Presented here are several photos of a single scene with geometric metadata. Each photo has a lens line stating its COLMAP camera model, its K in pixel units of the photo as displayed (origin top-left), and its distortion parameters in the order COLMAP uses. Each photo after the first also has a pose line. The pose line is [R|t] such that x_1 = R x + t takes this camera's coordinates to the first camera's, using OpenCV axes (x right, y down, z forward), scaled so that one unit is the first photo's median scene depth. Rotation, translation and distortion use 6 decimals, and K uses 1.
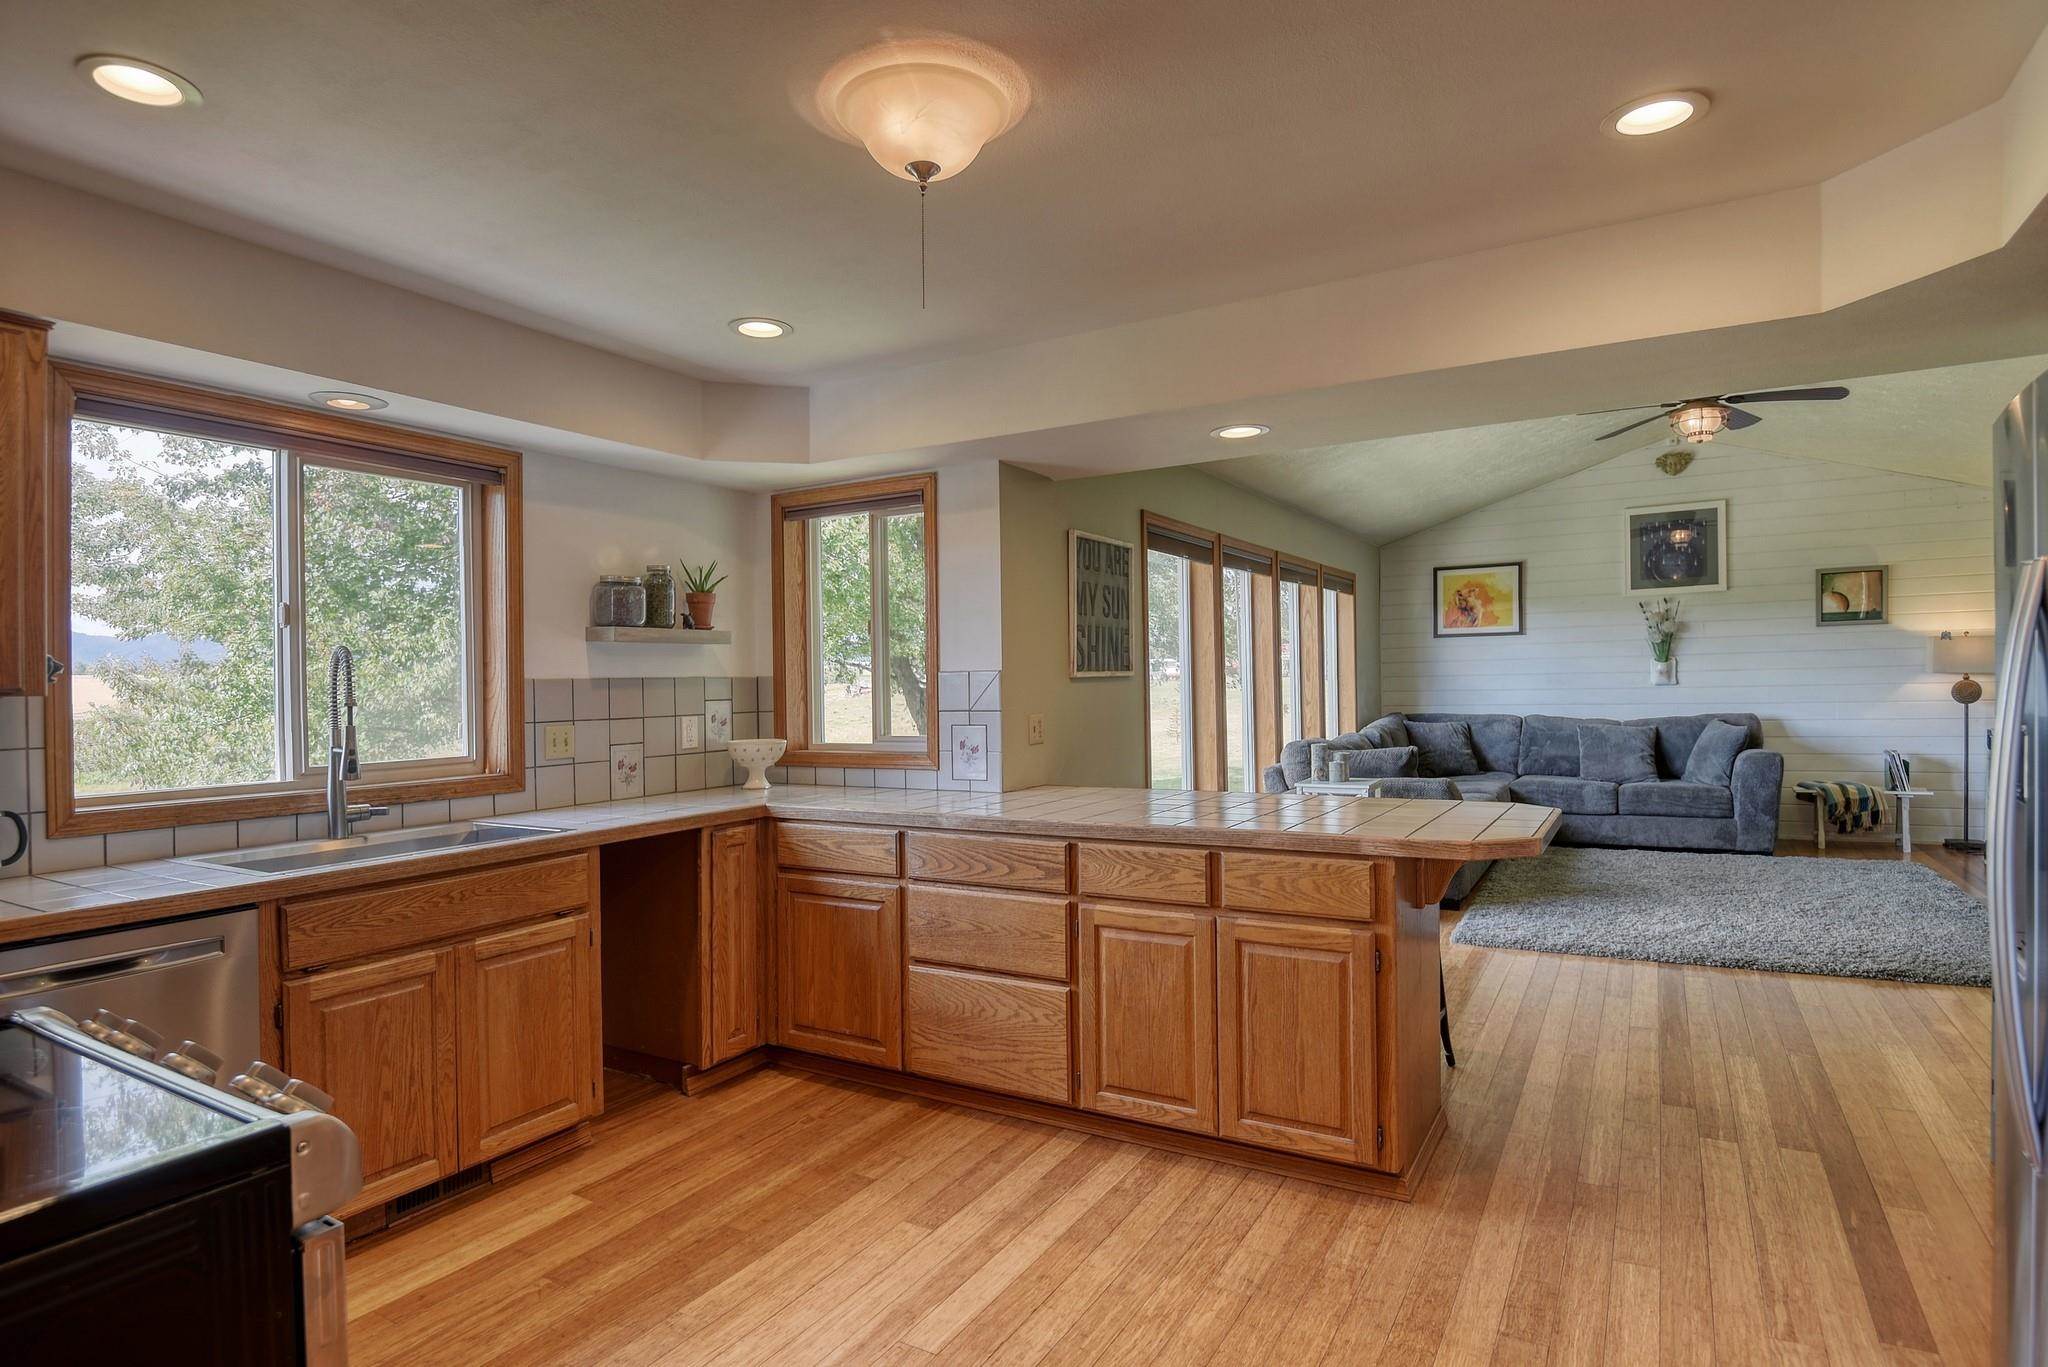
lens RADIAL K [[1094.3, 0, 1008.8], [0, 1094.3, 696.7], [0, 0, 1]] dist [-0.000086, -0.019107]
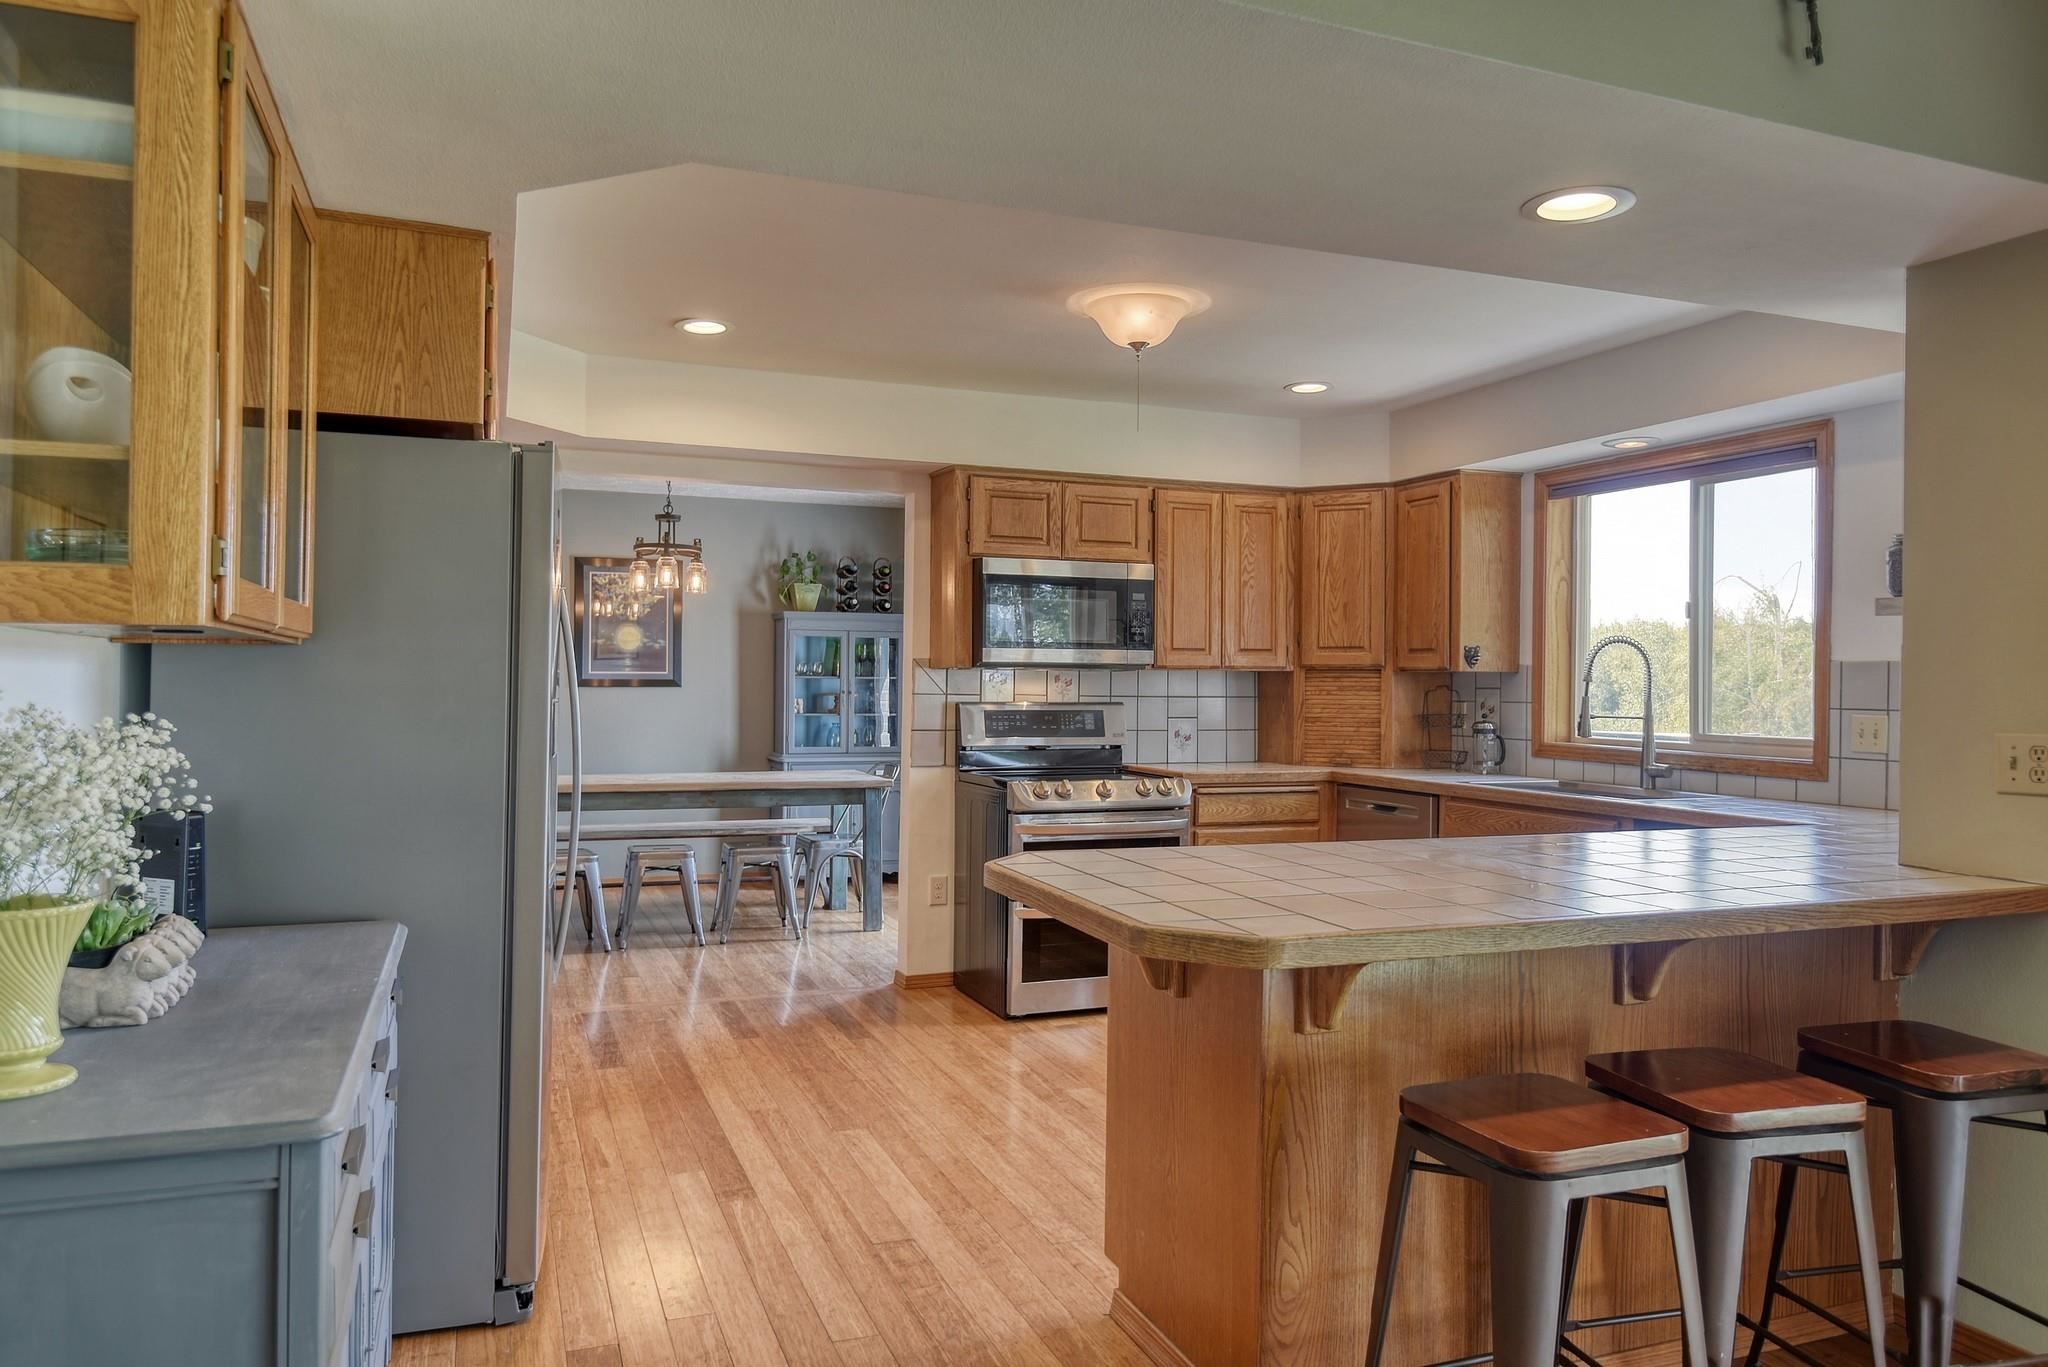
lens RADIAL K [[1352.5, 0, 1005.9], [0, 1352.5, 673.7], [0, 0, 1]] dist [0.053339, -0.001293]
pose [[-0.624098, 0.008615, -0.781298, 1.031405], [-0.008035, 0.999816, 0.017442, -0.022717], [0.781304, 0.017163, -0.623914, 1.345371]]
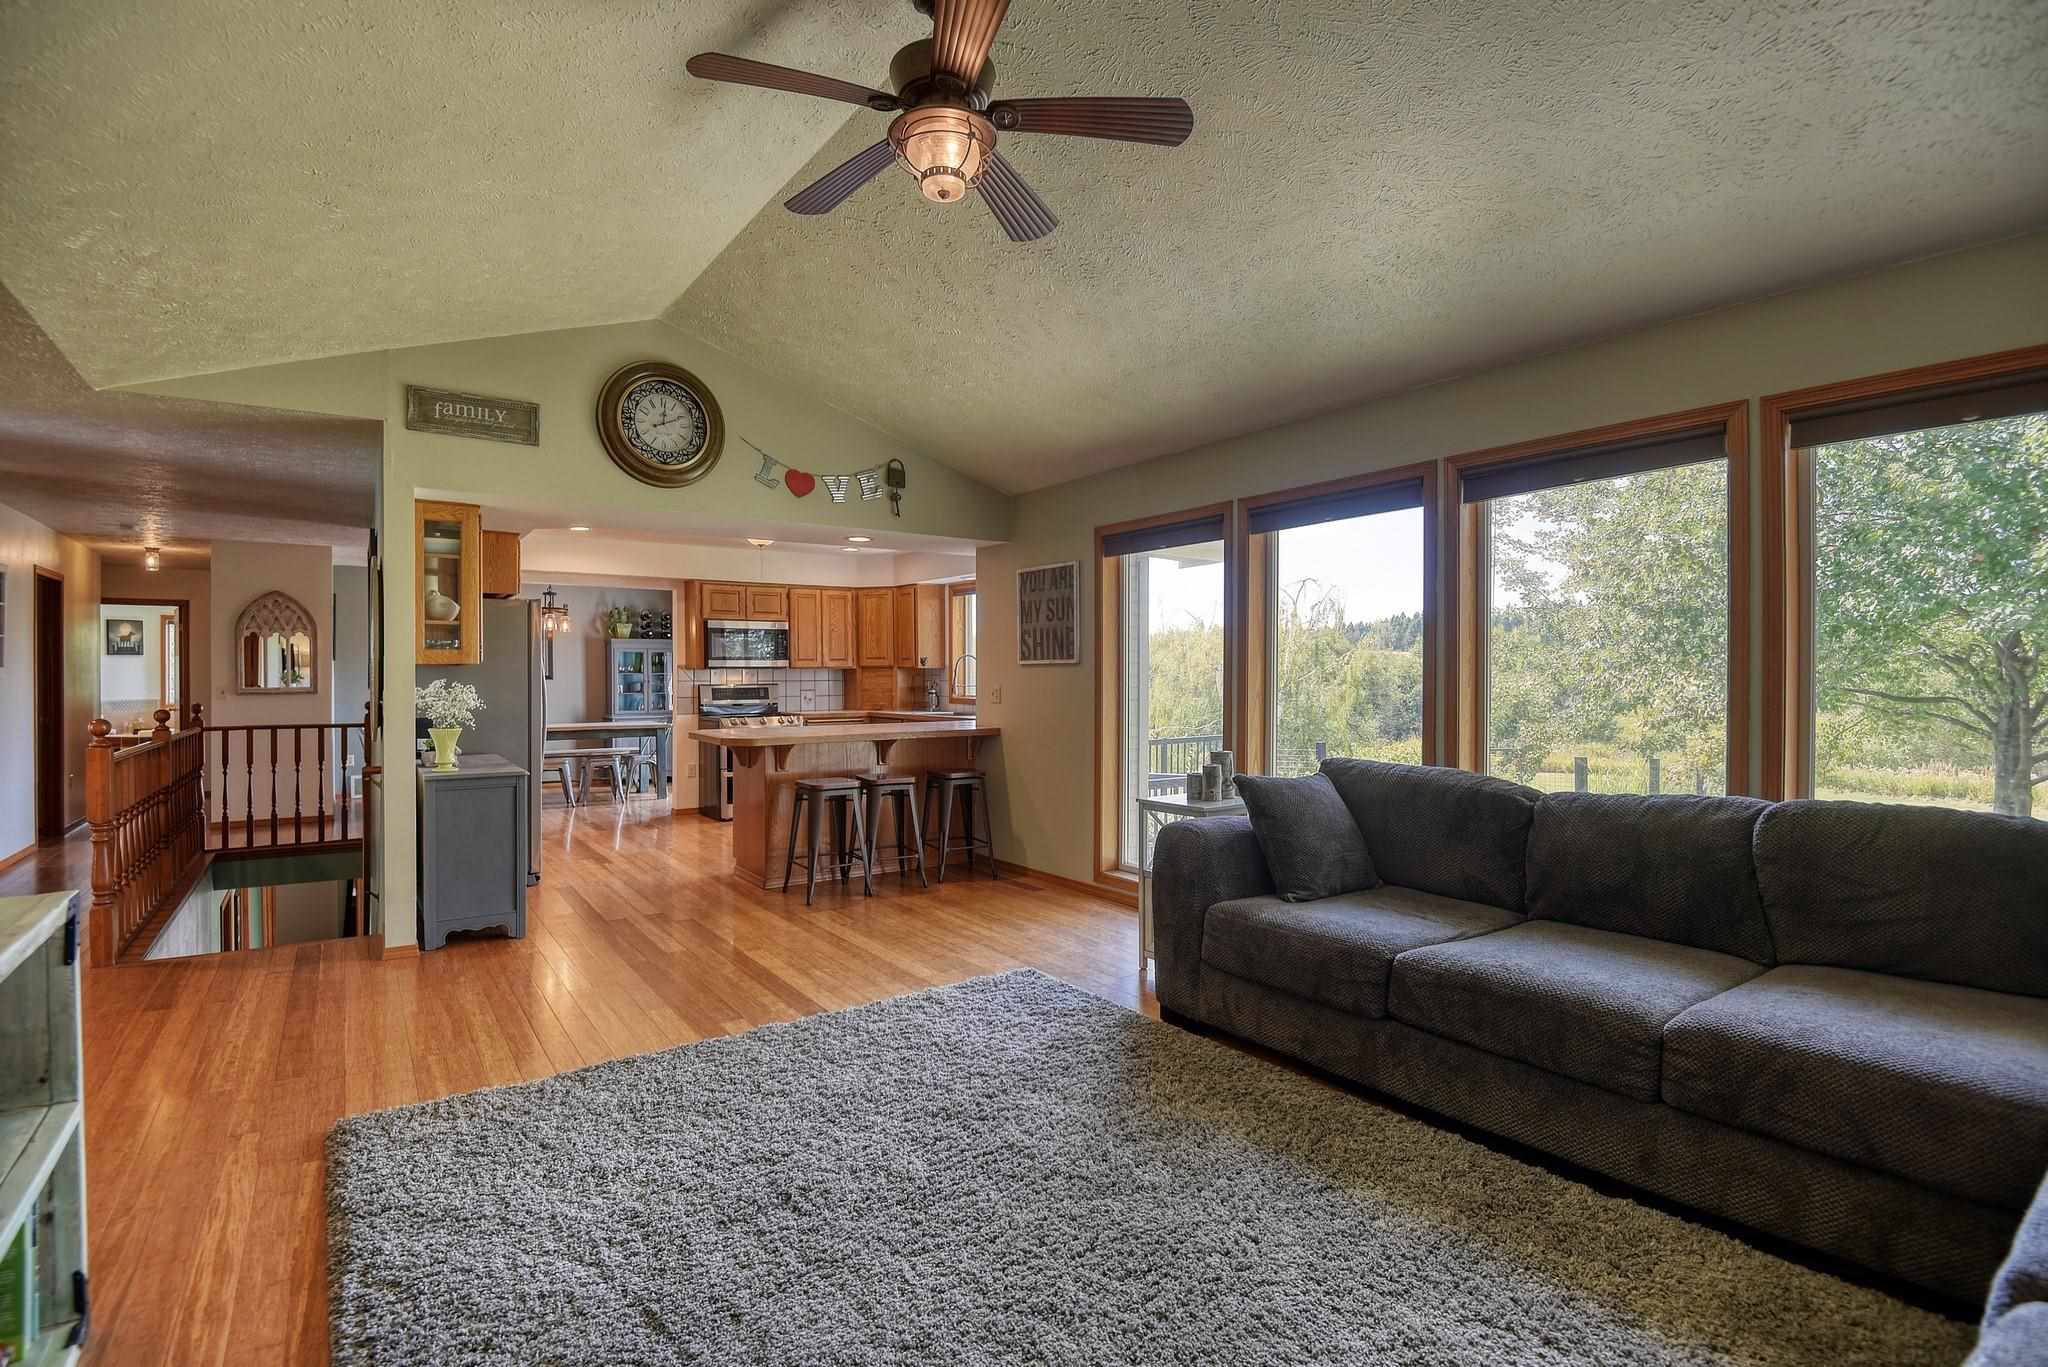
lens RADIAL K [[970.1, 0, 1027.9], [0, 970.1, 682.0], [0, 0, 1]] dist [-0.041436, -0.003206]
pose [[-0.406279, 0.028393, -0.913308, 1.847781], [-0.002099, 0.999485, 0.032006, -0.052532], [0.913747, 0.014921, -0.406010, 2.193355]]
